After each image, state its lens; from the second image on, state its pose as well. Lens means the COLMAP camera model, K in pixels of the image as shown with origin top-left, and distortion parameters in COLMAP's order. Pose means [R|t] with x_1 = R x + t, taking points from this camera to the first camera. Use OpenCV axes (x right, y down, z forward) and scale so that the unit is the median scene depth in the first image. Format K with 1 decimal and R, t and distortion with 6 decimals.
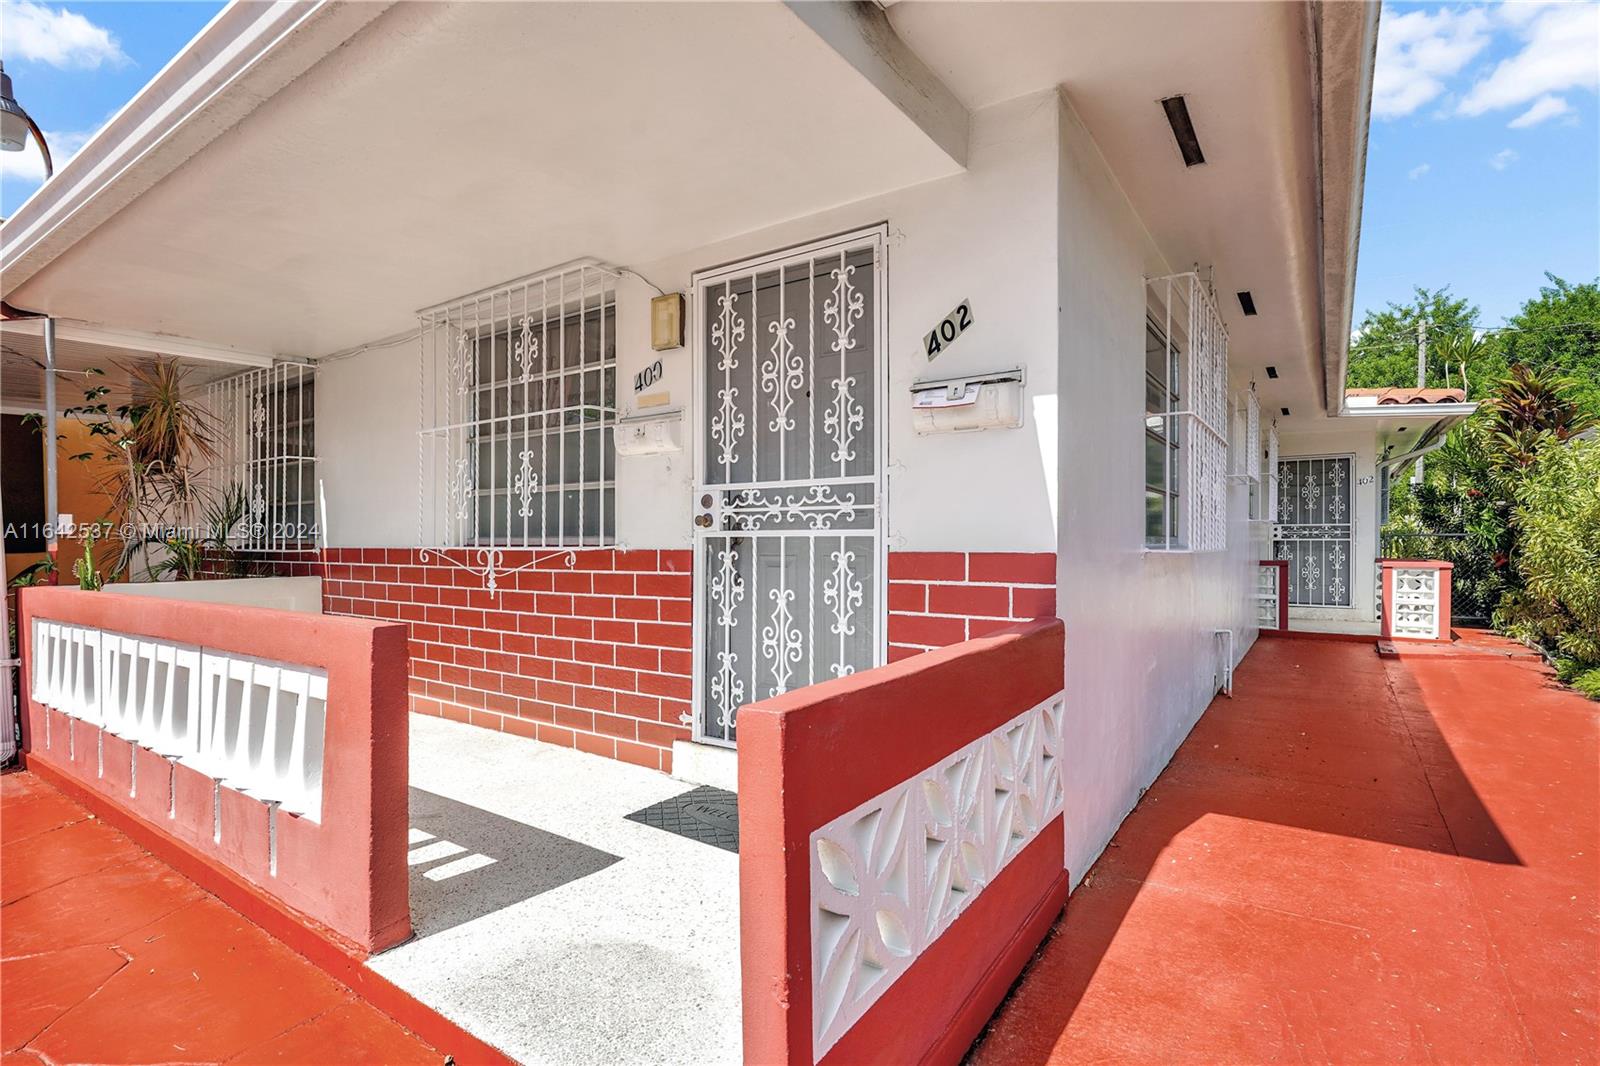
lens RADIAL K [[773.9, 0, 794.7], [0, 773.9, 544.3], [0, 0, 1]] dist [-0.006882, 0.002197]
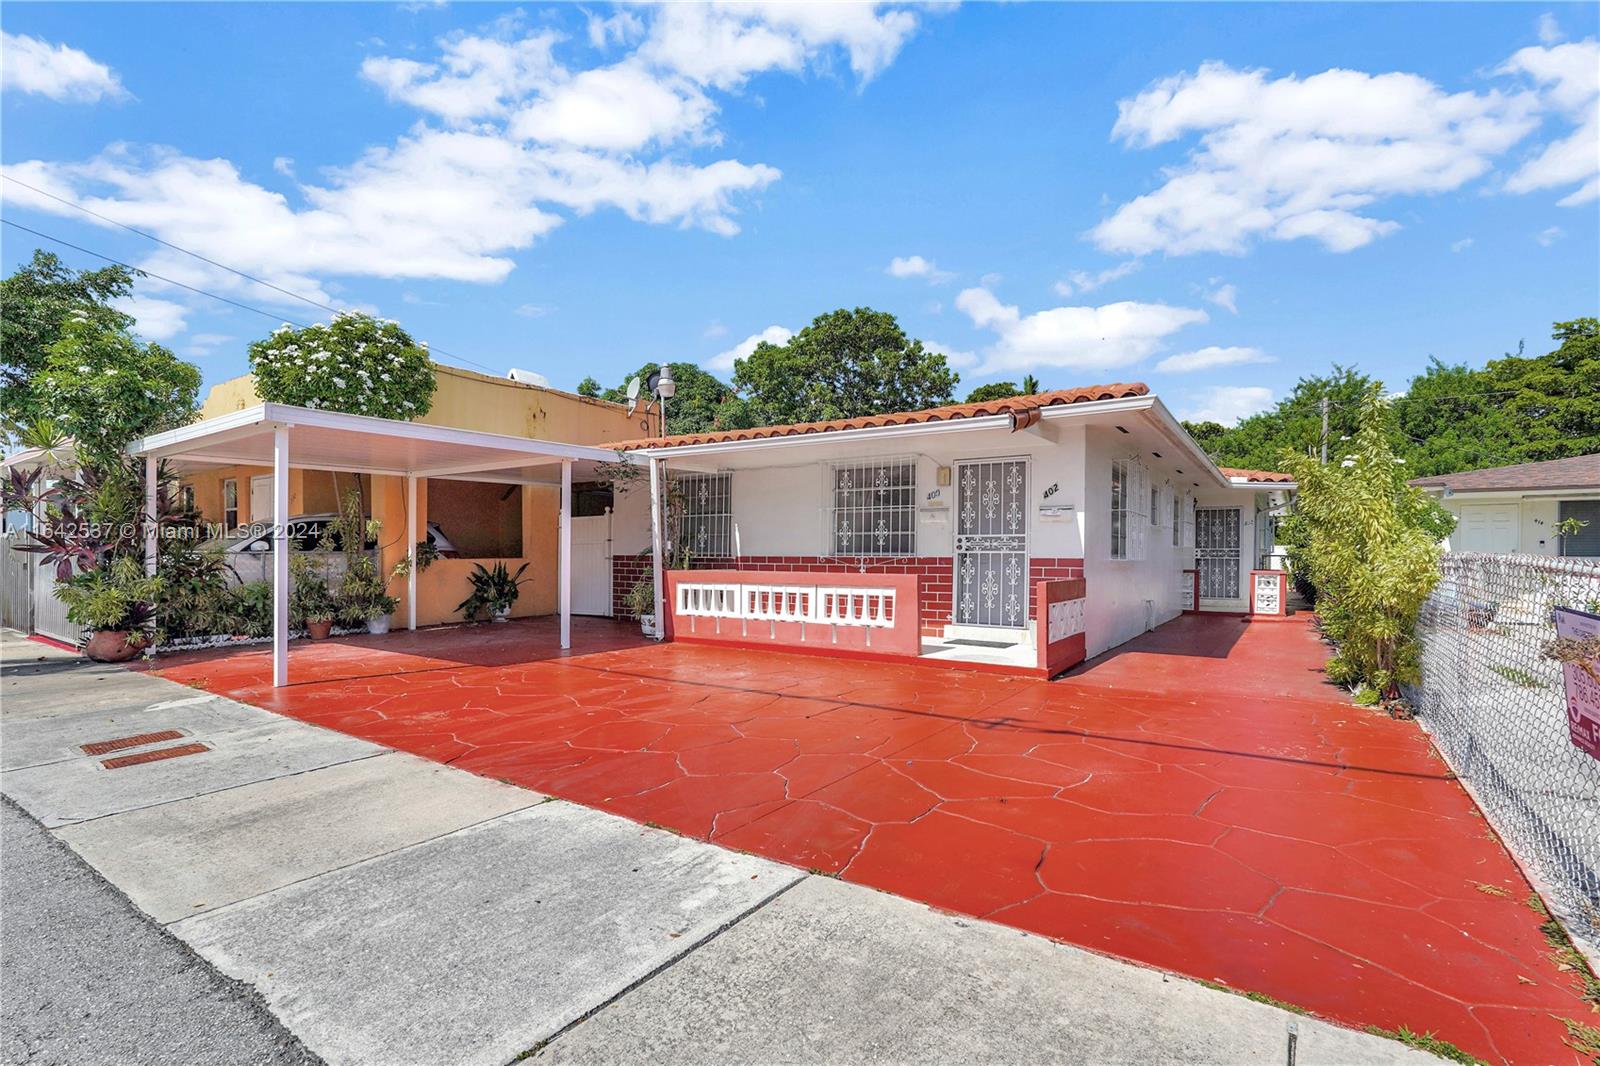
lens RADIAL K [[715.8, 0, 811.5], [0, 715.8, 562.7], [0, 0, 1]] dist [-0.001984, 0.000963]
pose [[0.999864, 0.009225, 0.013693, -0.721778], [-0.009271, 0.999952, 0.003280, 0.023445], [-0.013662, -0.003407, 0.999901, -1.707036]]
